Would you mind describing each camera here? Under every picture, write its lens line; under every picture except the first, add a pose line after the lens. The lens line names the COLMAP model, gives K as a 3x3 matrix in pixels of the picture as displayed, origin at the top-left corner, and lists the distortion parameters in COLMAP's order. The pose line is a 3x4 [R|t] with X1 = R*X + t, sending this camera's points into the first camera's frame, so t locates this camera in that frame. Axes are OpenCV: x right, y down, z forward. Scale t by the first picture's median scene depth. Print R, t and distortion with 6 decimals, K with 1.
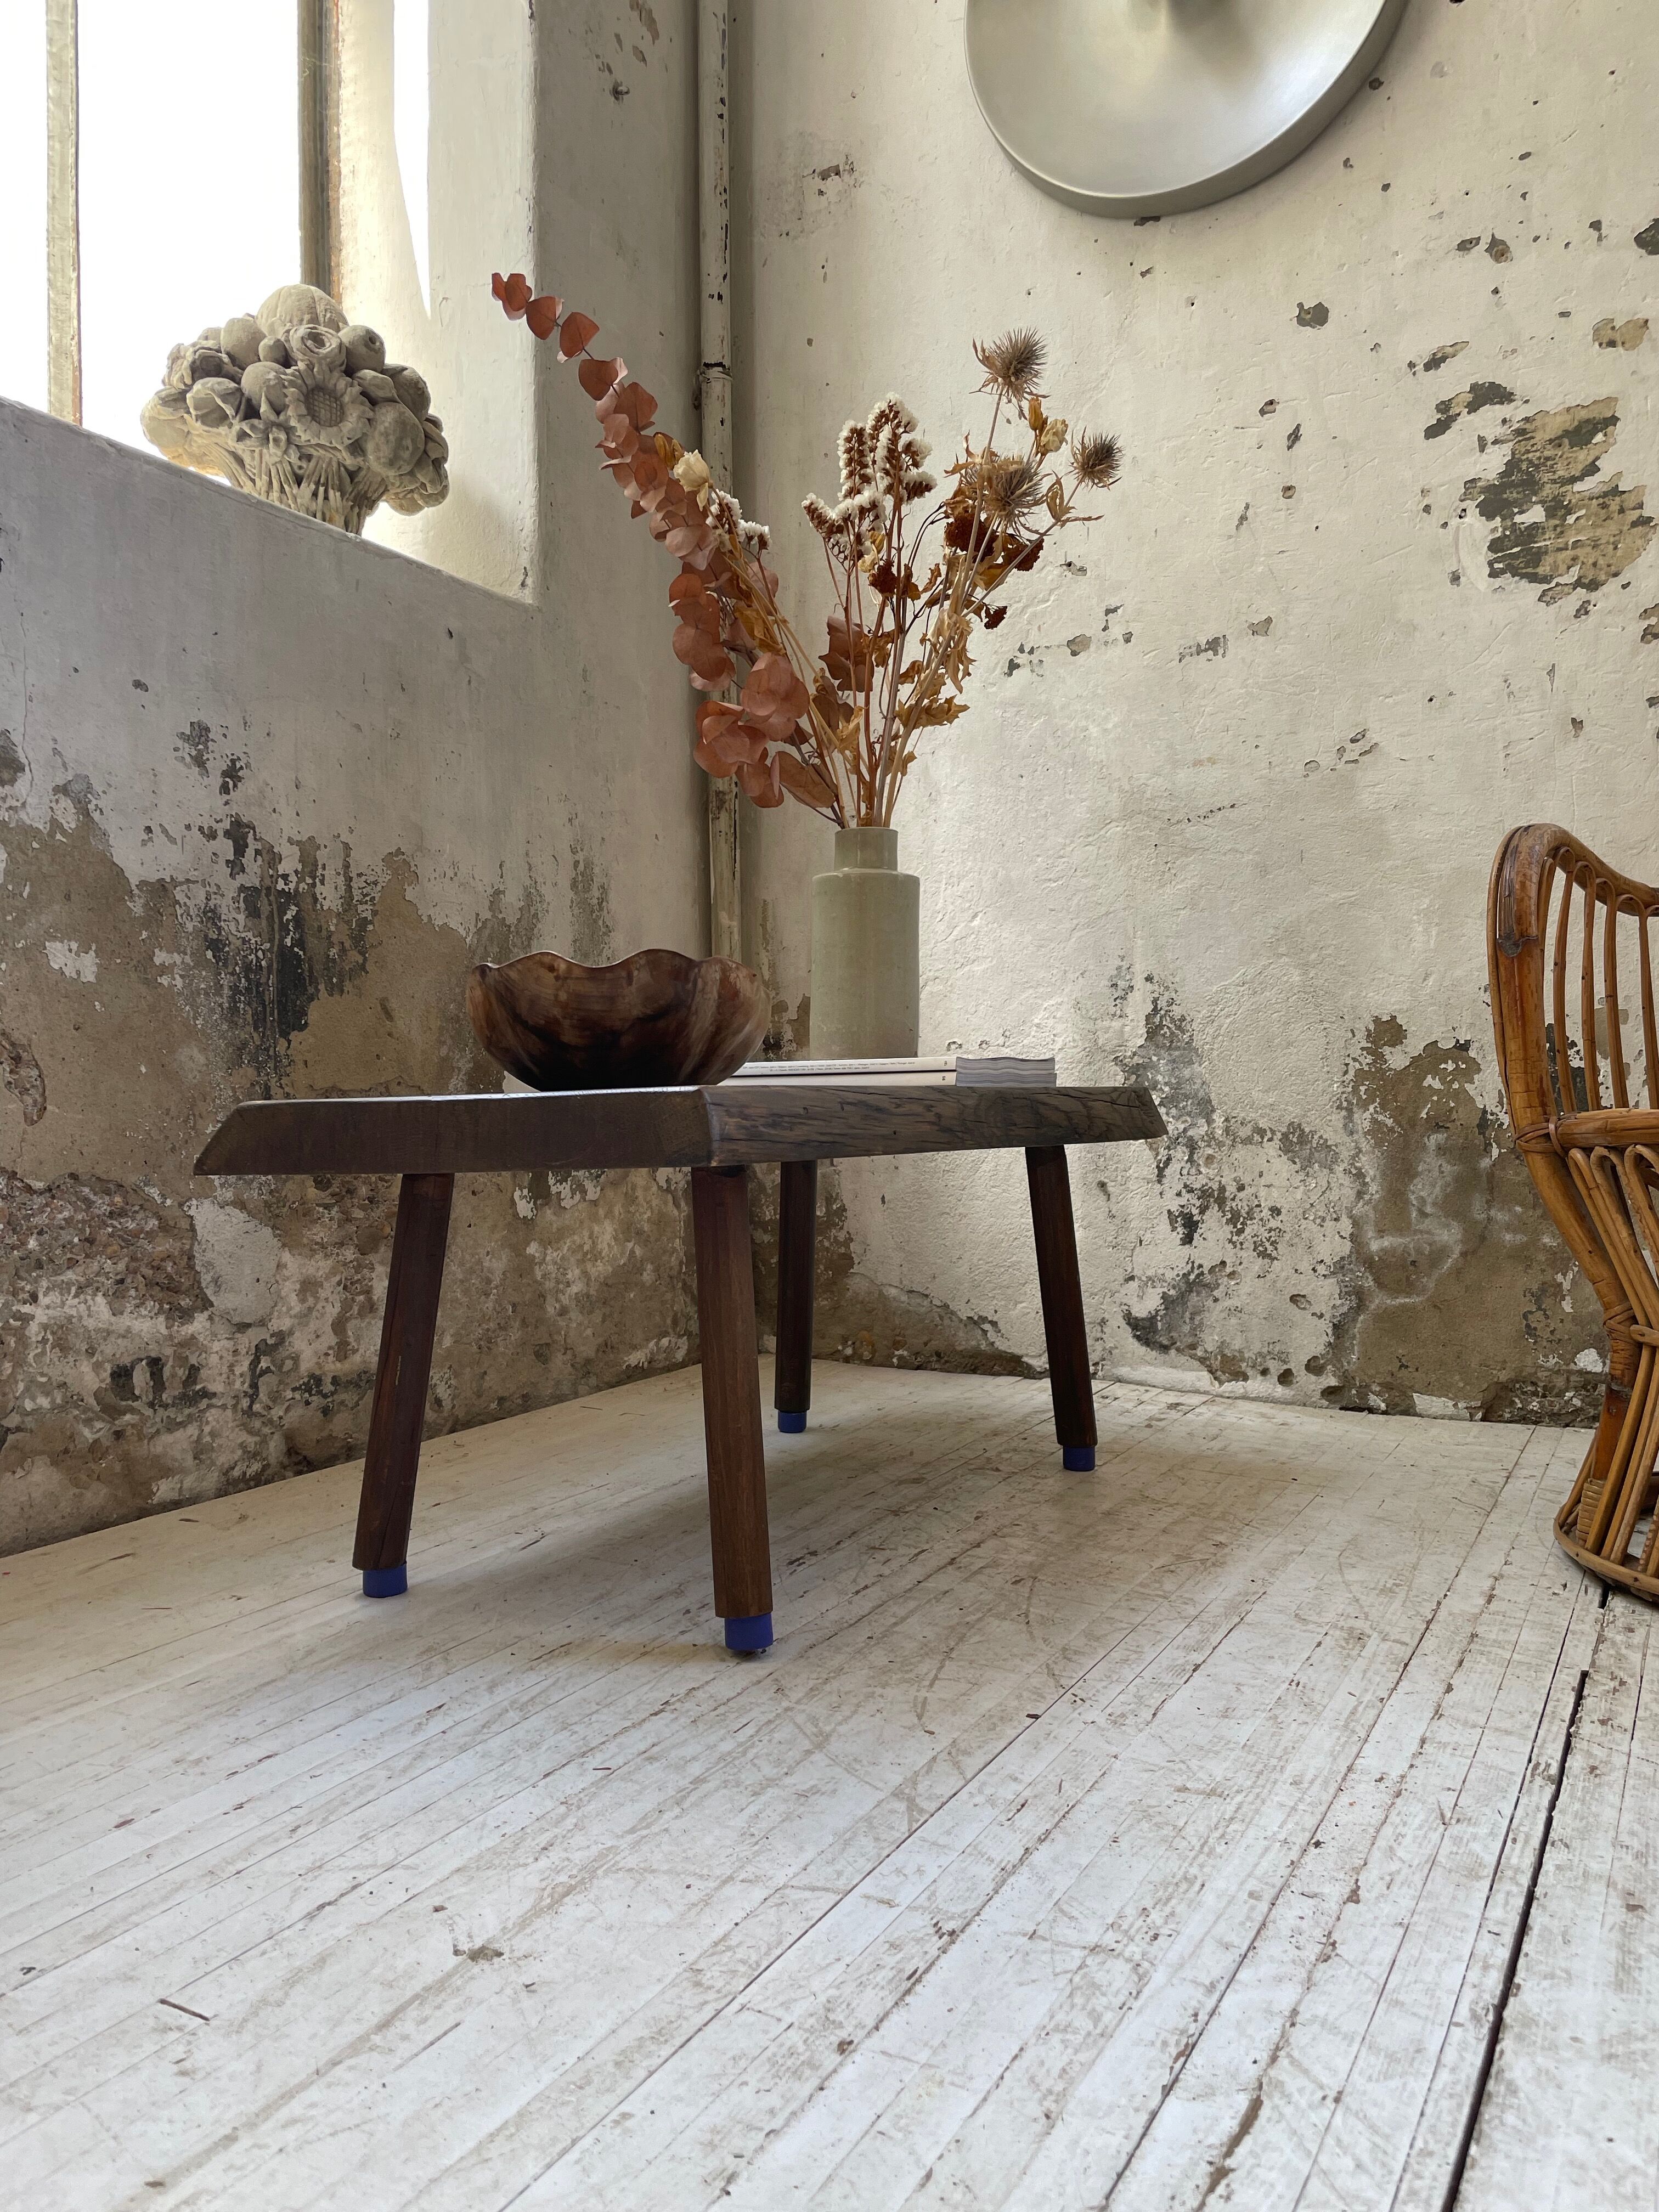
lens RADIAL K [[1682.6, 0, 830.3], [0, 1682.6, 1111.6], [0, 0, 1]] dist [0.088760, -0.126584]
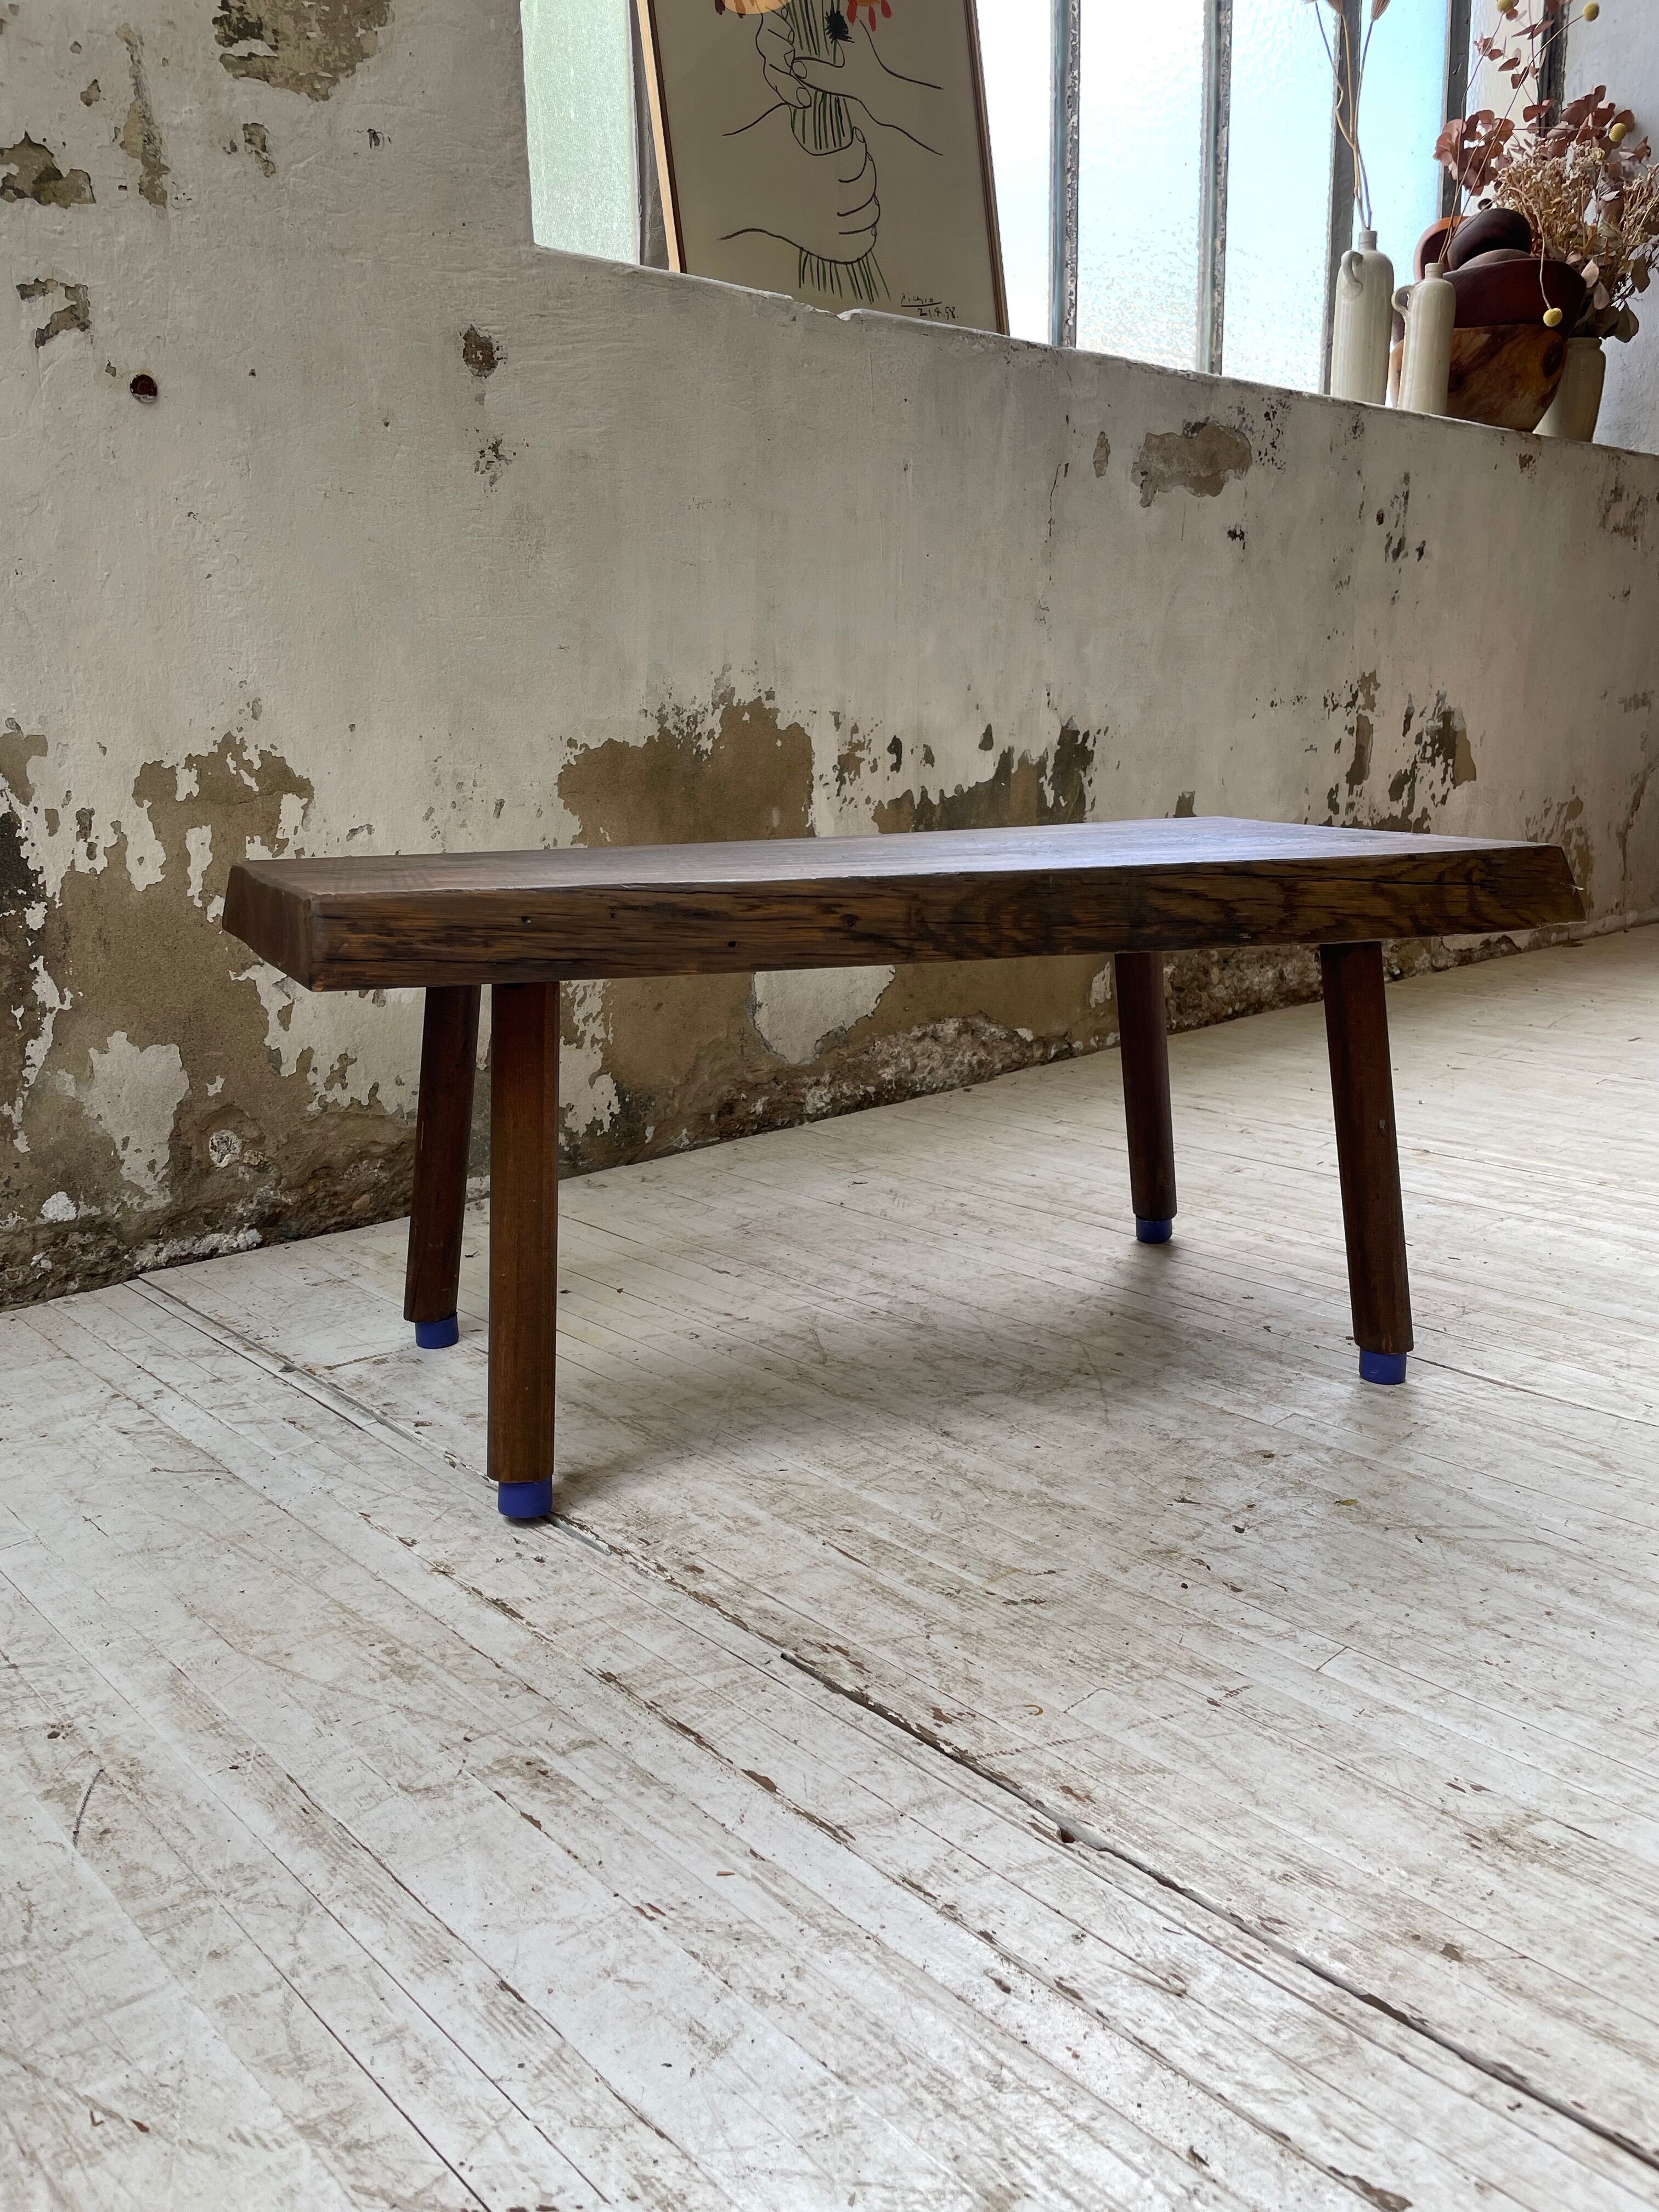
lens RADIAL K [[1682.6, 0, 816.4], [0, 1682.6, 1112.9], [0, 0, 1]] dist [0.088760, -0.126584]
pose [[0.328177, -0.218481, 0.919003, -0.132854], [0.023639, 0.974480, 0.223228, -0.056750], [-0.944320, -0.051533, 0.324966, 0.430811]]
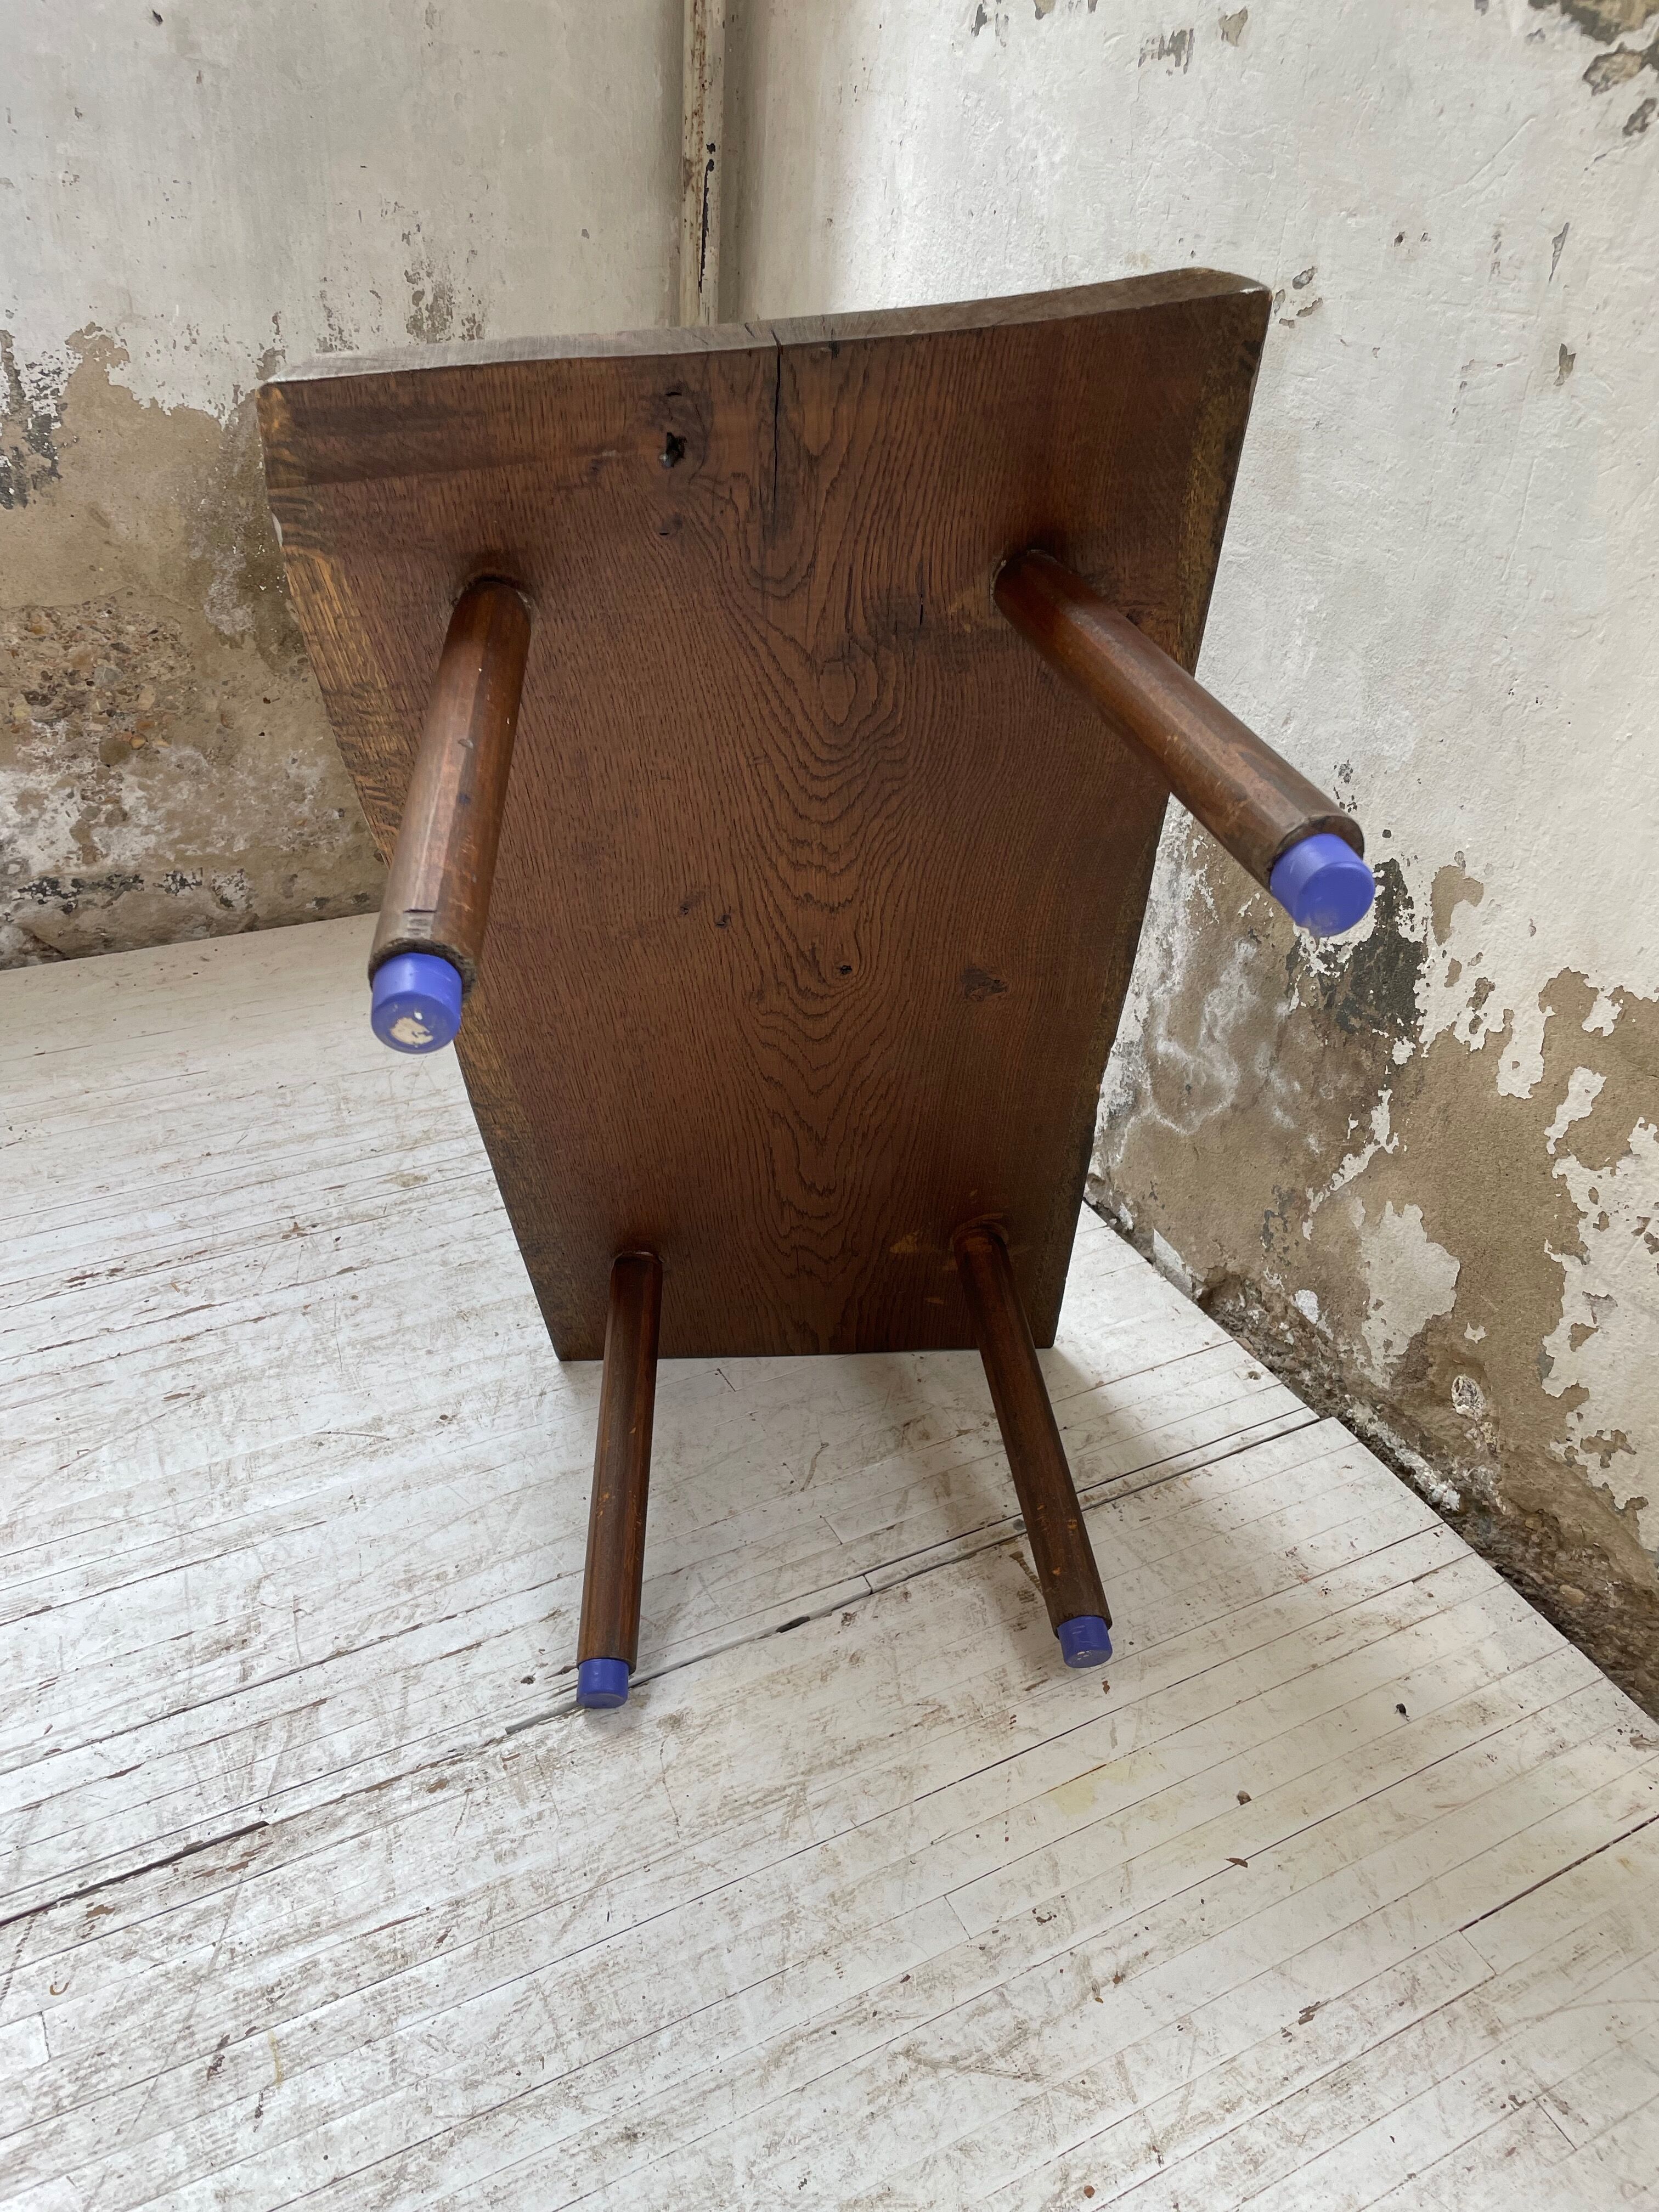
lens RADIAL K [[1682.6, 0, 809.3], [0, 1682.6, 1120.1], [0, 0, 1]] dist [0.088760, -0.126584]
pose [[0.825077, 0.352522, -0.441561, 0.557670], [-0.070026, 0.839269, 0.539188, -0.296527], [0.560664, -0.413951, 0.717148, 0.384773]]
